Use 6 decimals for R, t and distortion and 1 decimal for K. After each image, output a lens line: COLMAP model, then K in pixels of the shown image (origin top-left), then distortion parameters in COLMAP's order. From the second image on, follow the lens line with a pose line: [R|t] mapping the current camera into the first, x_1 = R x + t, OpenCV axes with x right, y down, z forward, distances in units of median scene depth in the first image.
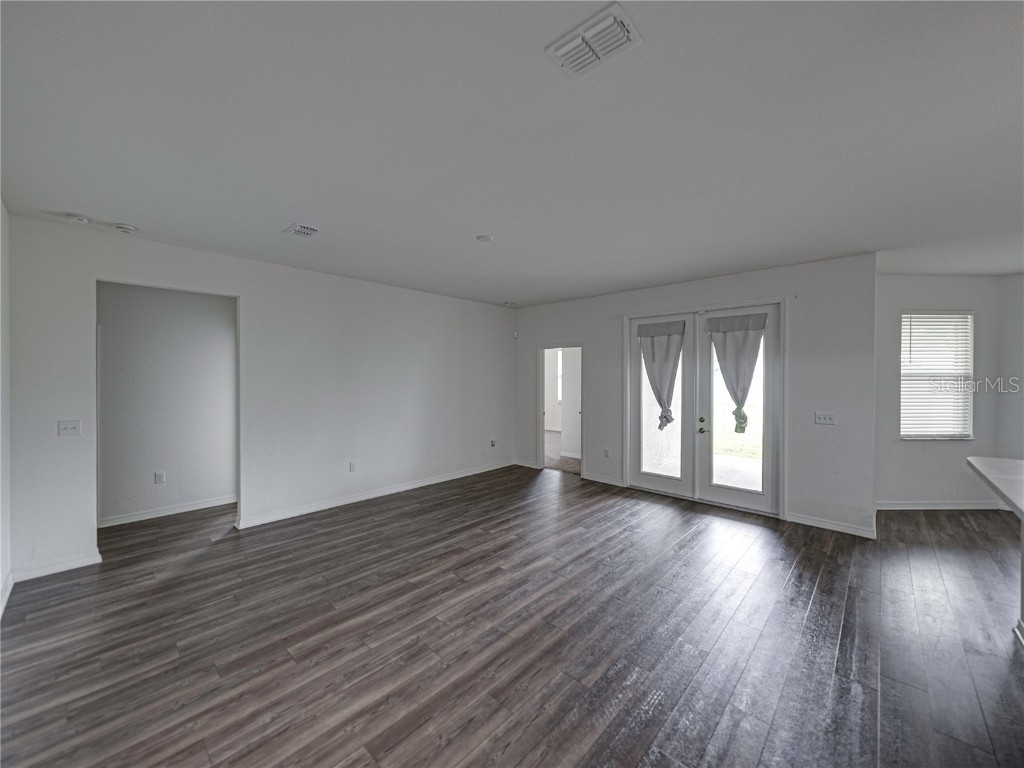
lens RADIAL K [[405.2, 0, 513.6], [0, 405.2, 367.0], [0, 0, 1]] dist [0.001965, 0.000156]
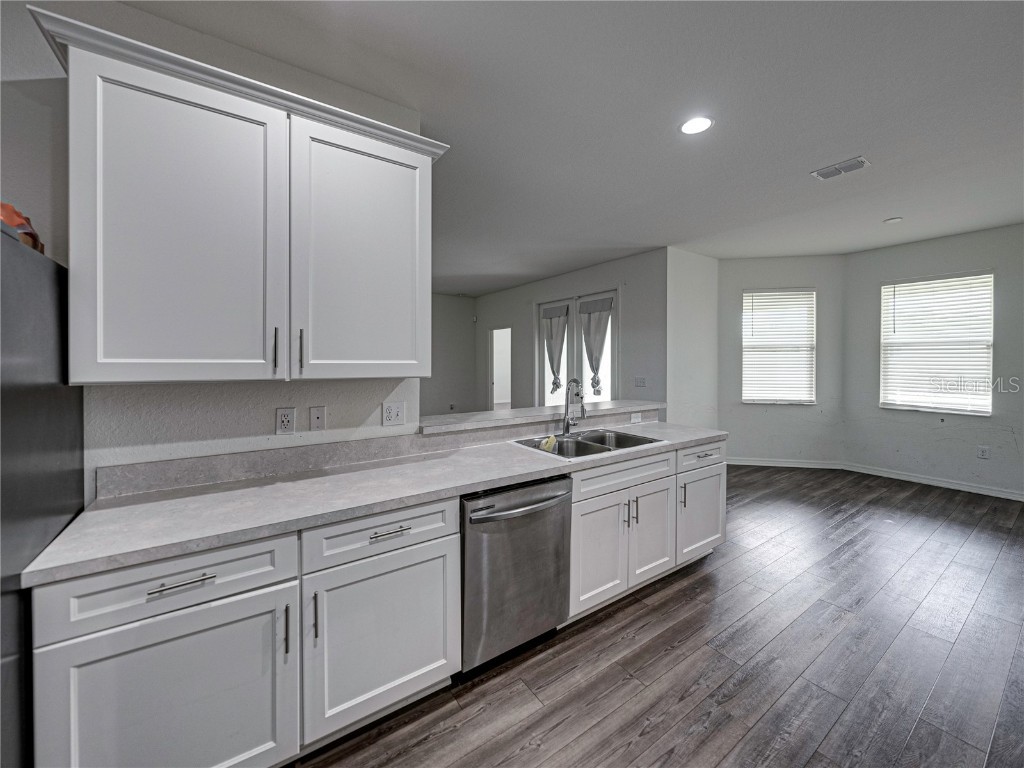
lens RADIAL K [[405.2, 0, 513.6], [0, 405.2, 367.0], [0, 0, 1]] dist [0.001965, 0.000156]
pose [[0.975244, 0.000263, -0.221133, 0.568925], [0.008971, 0.999129, 0.040753, 0.023416], [0.220951, -0.041728, 0.974392, -0.248022]]
